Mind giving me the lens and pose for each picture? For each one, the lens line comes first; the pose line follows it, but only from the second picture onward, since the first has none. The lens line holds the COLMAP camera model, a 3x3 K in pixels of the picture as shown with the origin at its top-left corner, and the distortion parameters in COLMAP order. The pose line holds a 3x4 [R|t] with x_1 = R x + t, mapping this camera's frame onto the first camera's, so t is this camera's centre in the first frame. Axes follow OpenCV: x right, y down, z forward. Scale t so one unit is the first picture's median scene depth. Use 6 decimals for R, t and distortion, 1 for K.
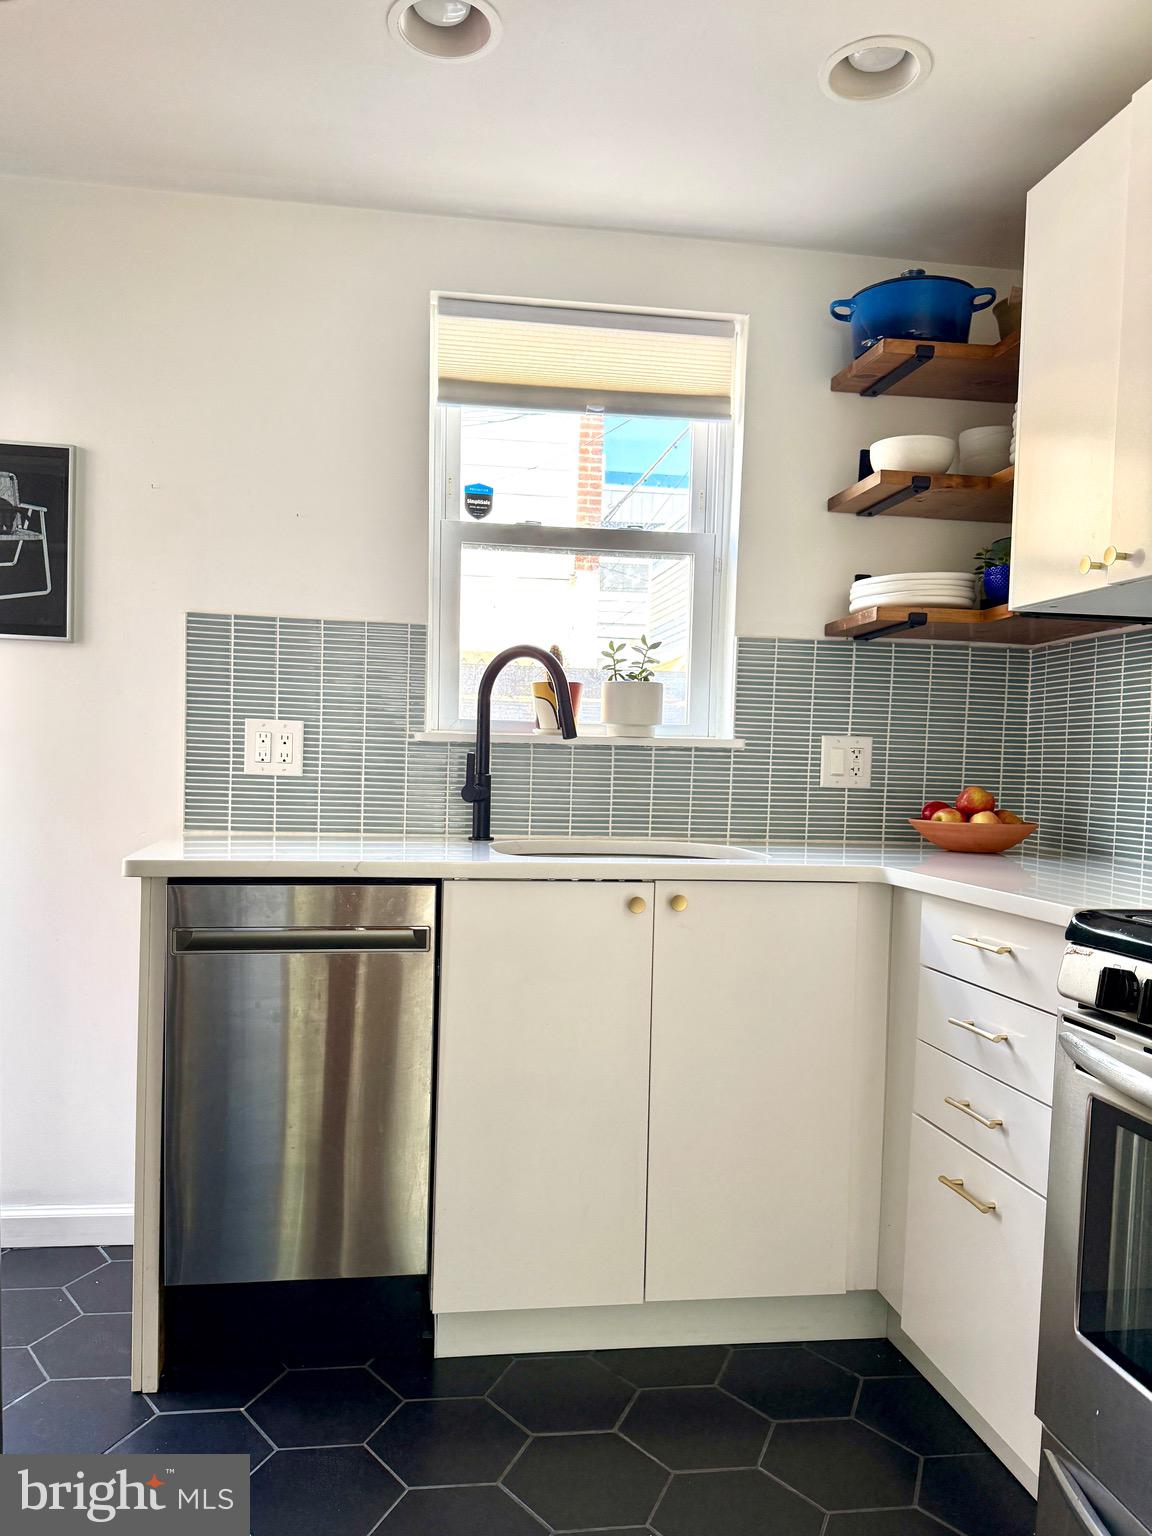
lens RADIAL K [[1120.2, 0, 547.1], [0, 1120.2, 818.6], [0, 0, 1]] dist [0.104010, -0.181173]
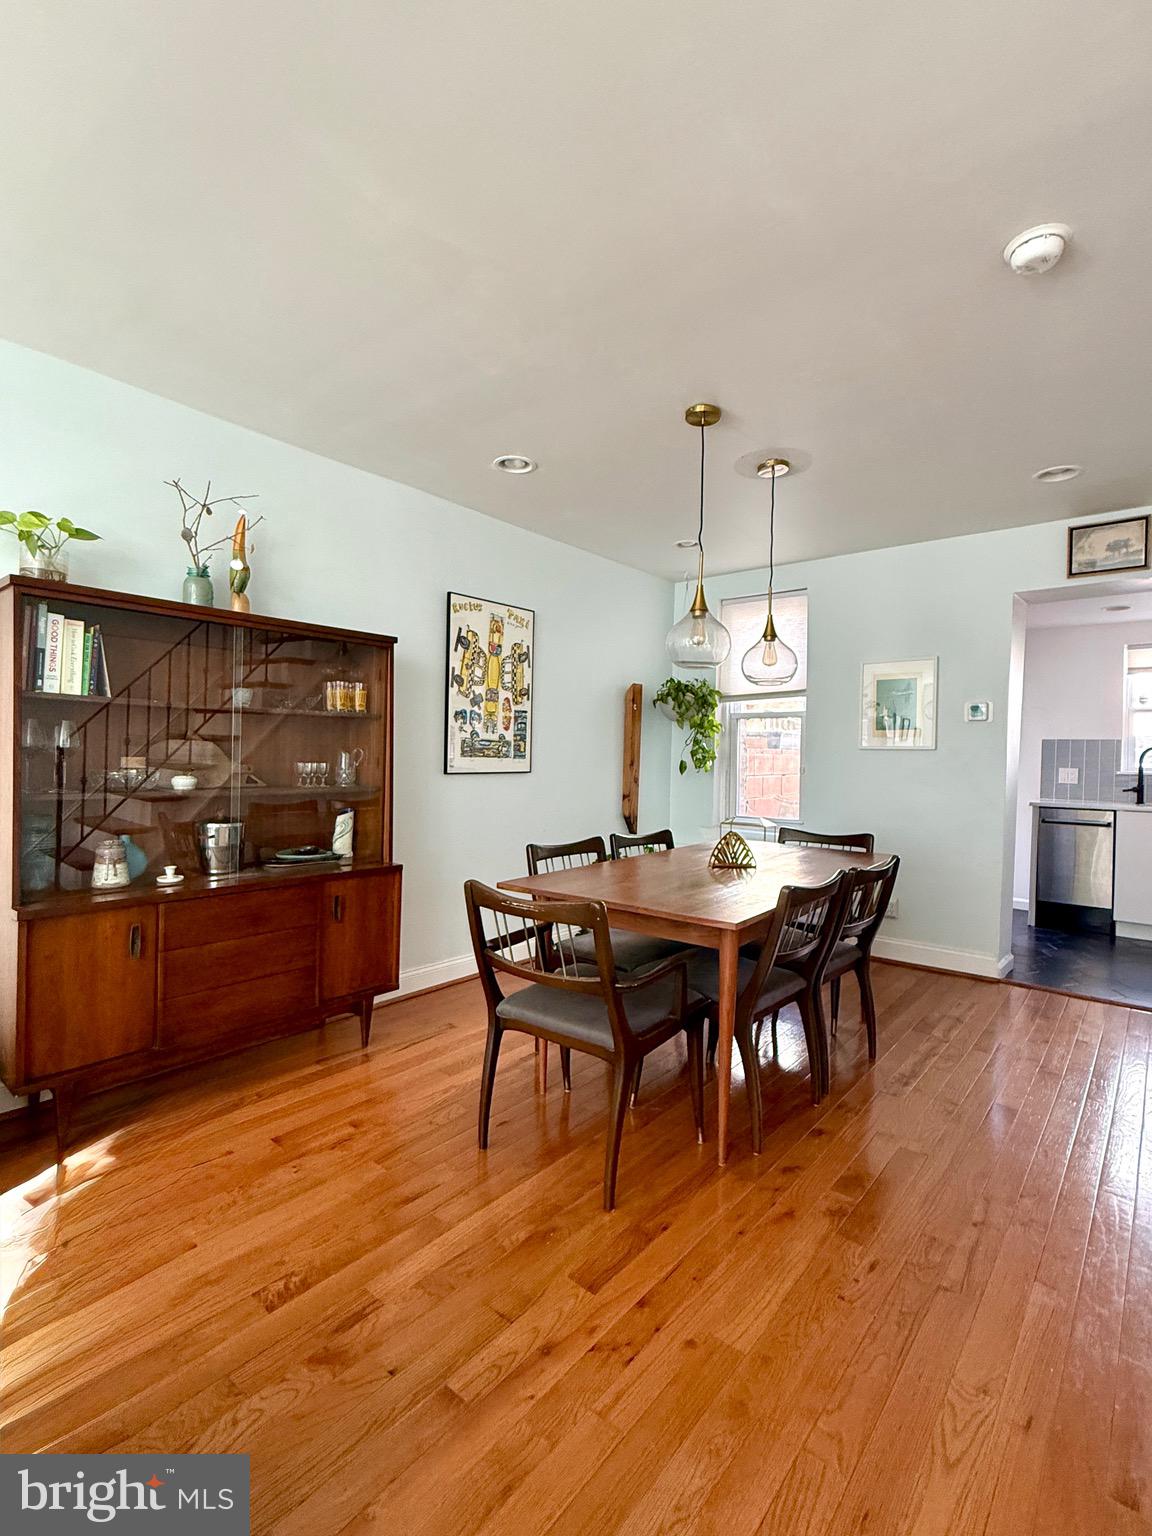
lens RADIAL K [[714.2, 0, 572.4], [0, 714.2, 764.7], [0, 0, 1]] dist [-0.003230, -0.000351]
pose [[0.658998, -0.006705, -0.752115, 0.422844], [-0.039397, 0.998280, -0.043419, 0.060848], [0.751112, 0.058244, 0.657600, -1.668223]]
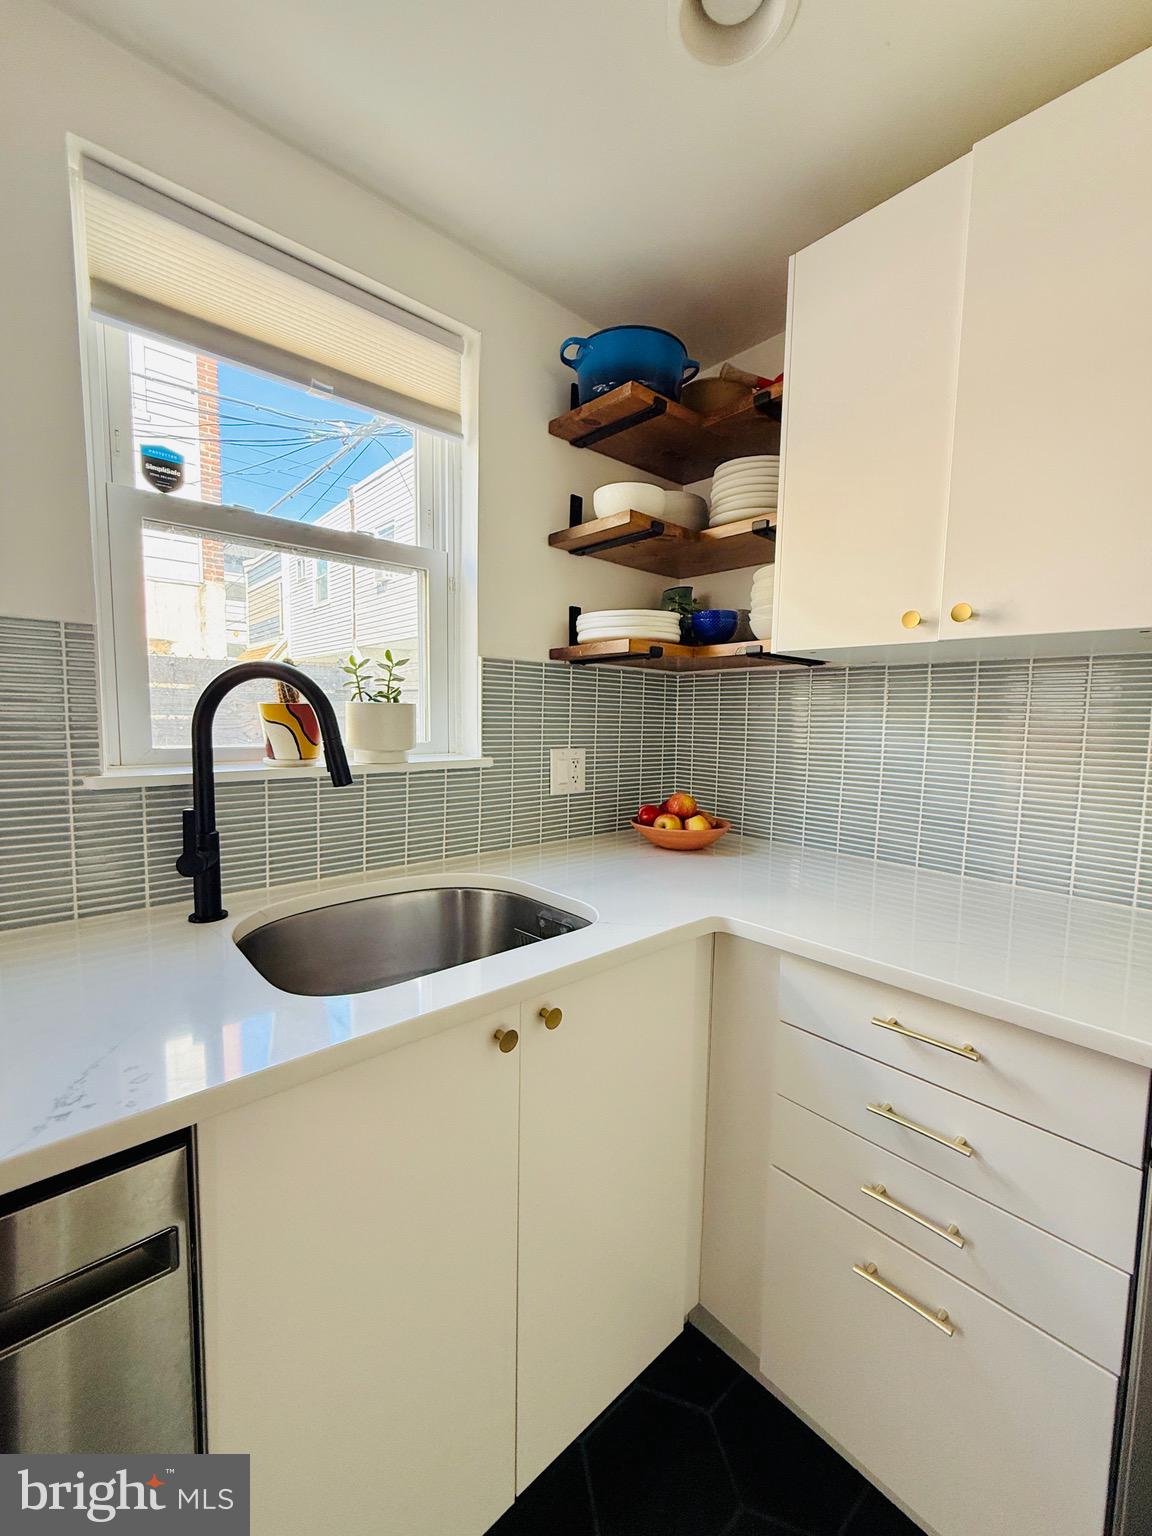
lens RADIAL K [[610.7, 0, 576.0], [0, 610.7, 768.0], [0, 0, 1]] dist [-0.001490, -0.000370]
pose [[0.835493, -0.059028, 0.546322, -0.069195], [0.031200, 0.997706, 0.060084, -0.096829], [-0.548615, -0.033154, 0.835417, 0.515237]]
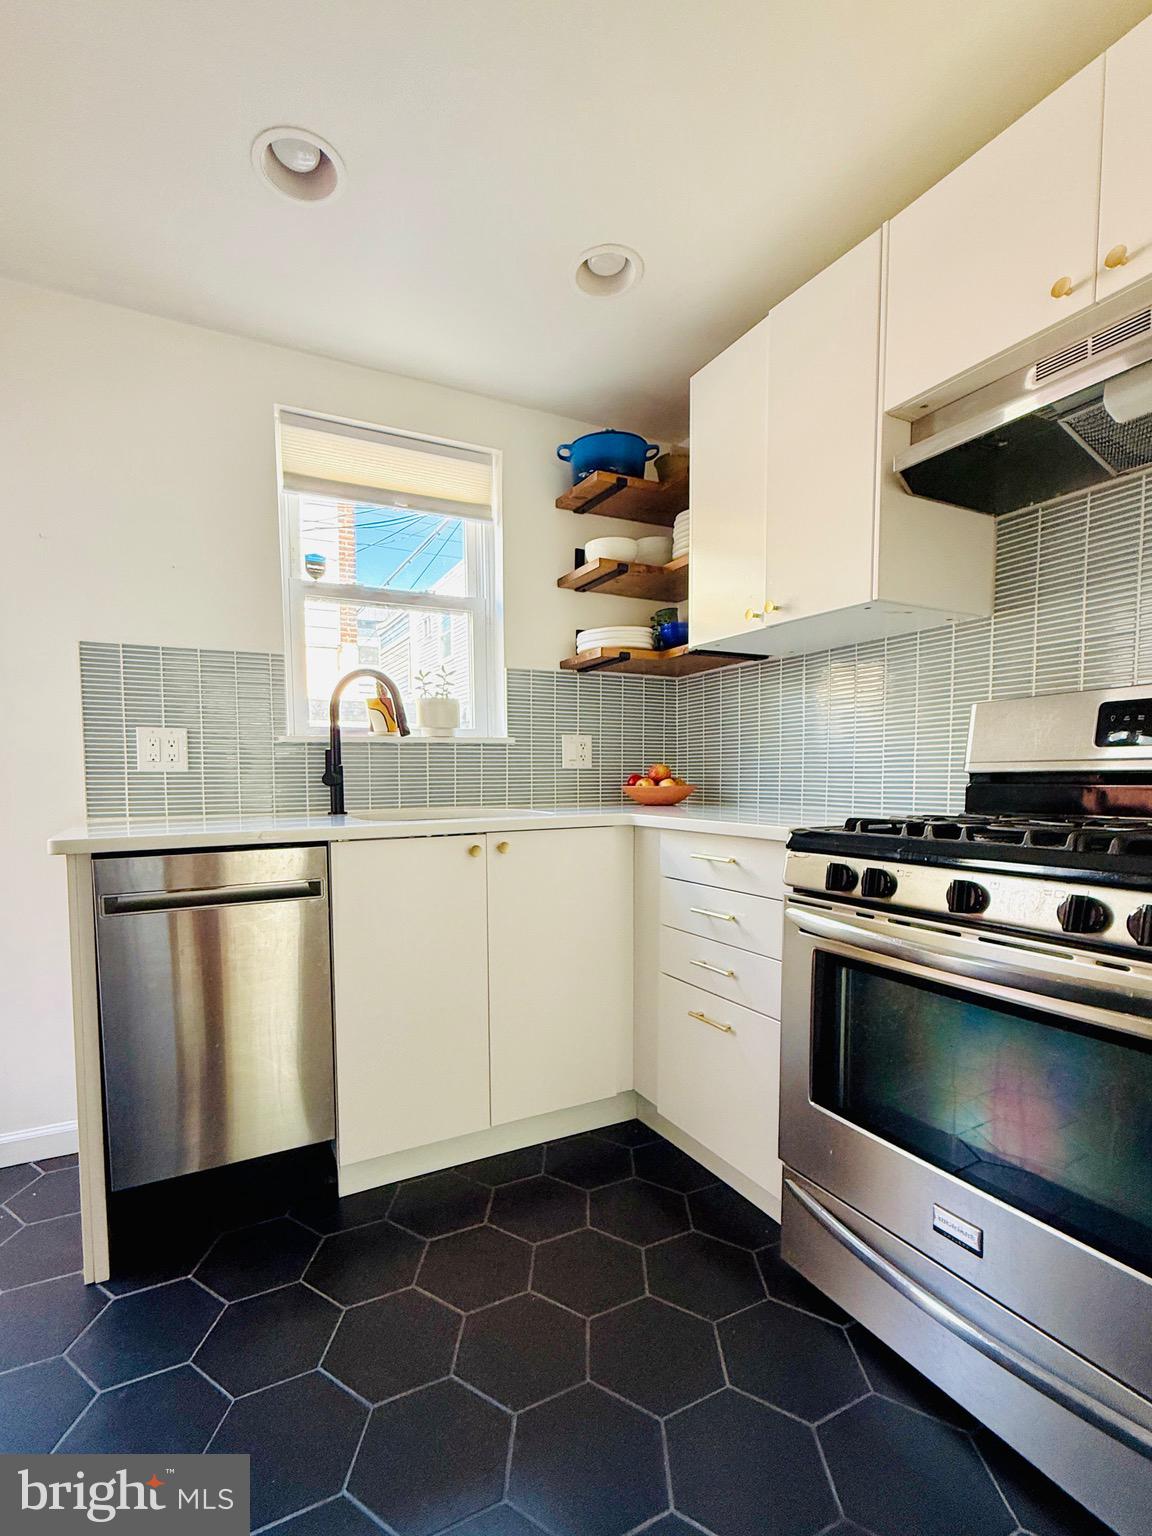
lens RADIAL K [[696.1, 0, 540.1], [0, 696.1, 820.1], [0, 0, 1]] dist [-0.000827, -0.000077]
pose [[0.949588, -0.054899, 0.308657, -0.085037], [0.048851, 0.998433, 0.027294, 0.015199], [-0.309672, -0.010839, 0.950782, 0.123305]]
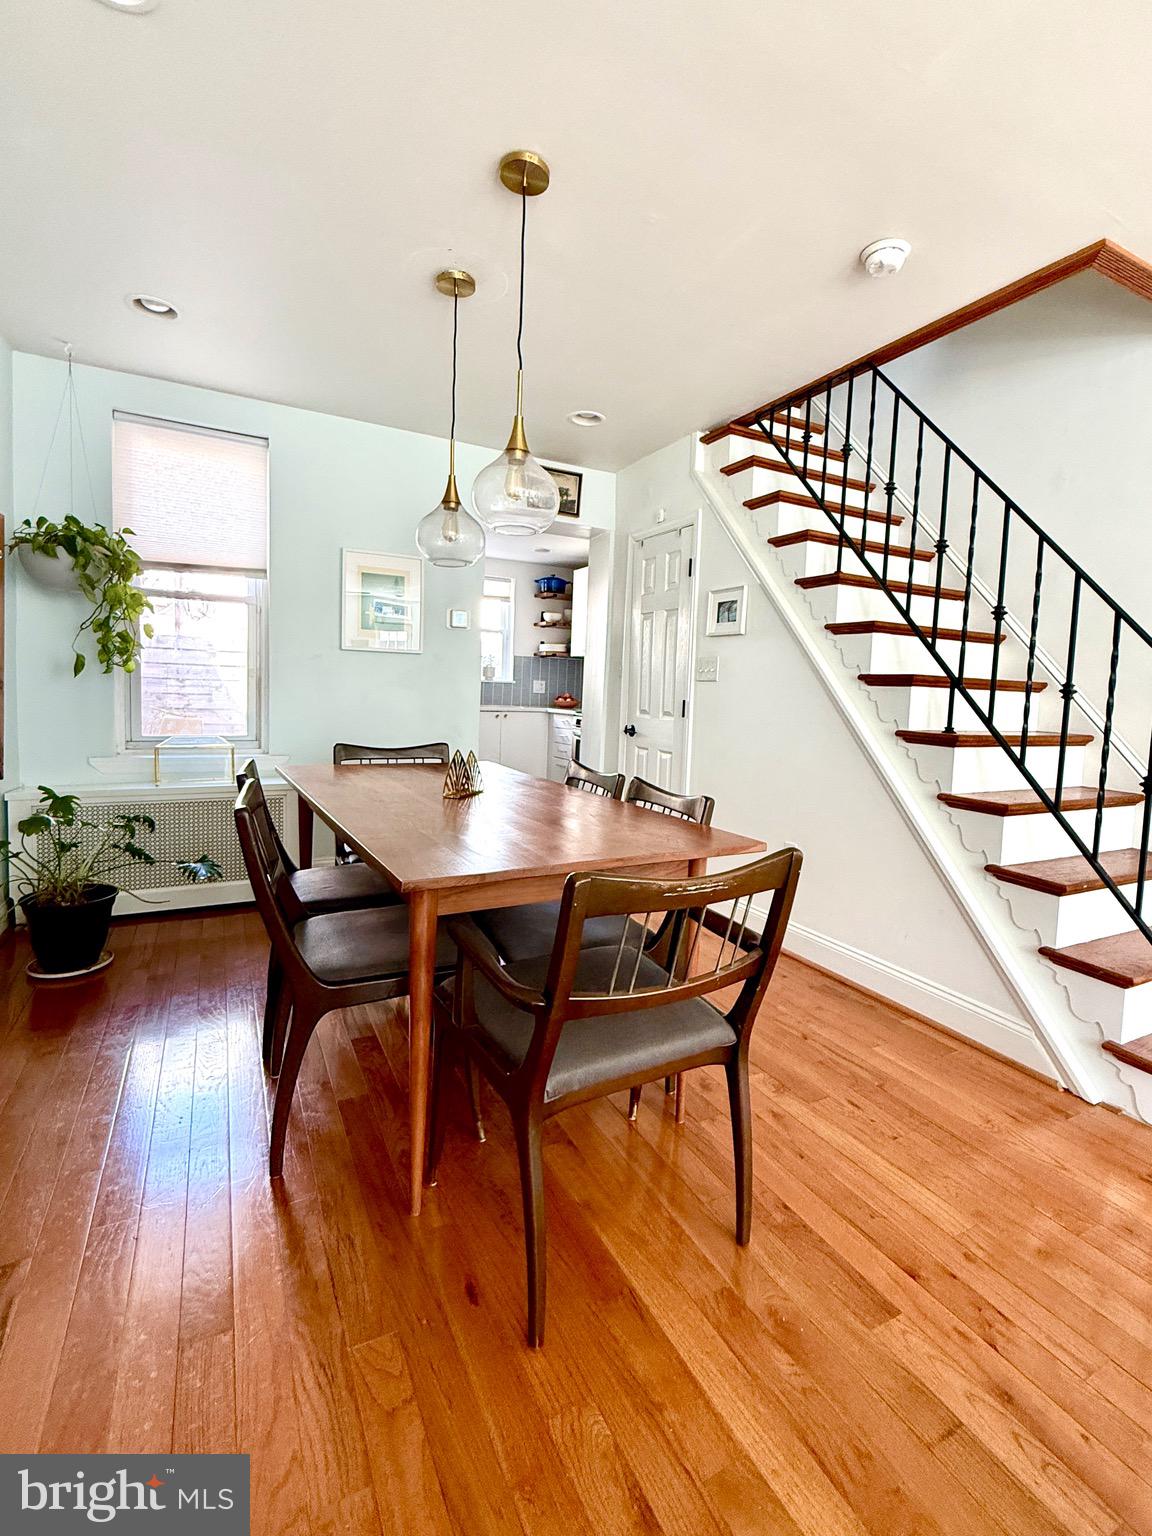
lens RADIAL K [[707.6, 0, 603.1], [0, 707.6, 739.5], [0, 0, 1]] dist [-0.000416, 0.000959]
pose [[0.940400, -0.016501, 0.339669, -0.420616], [0.006409, 0.999505, 0.030813, 0.068107], [-0.340009, -0.026800, 0.940040, -1.609067]]
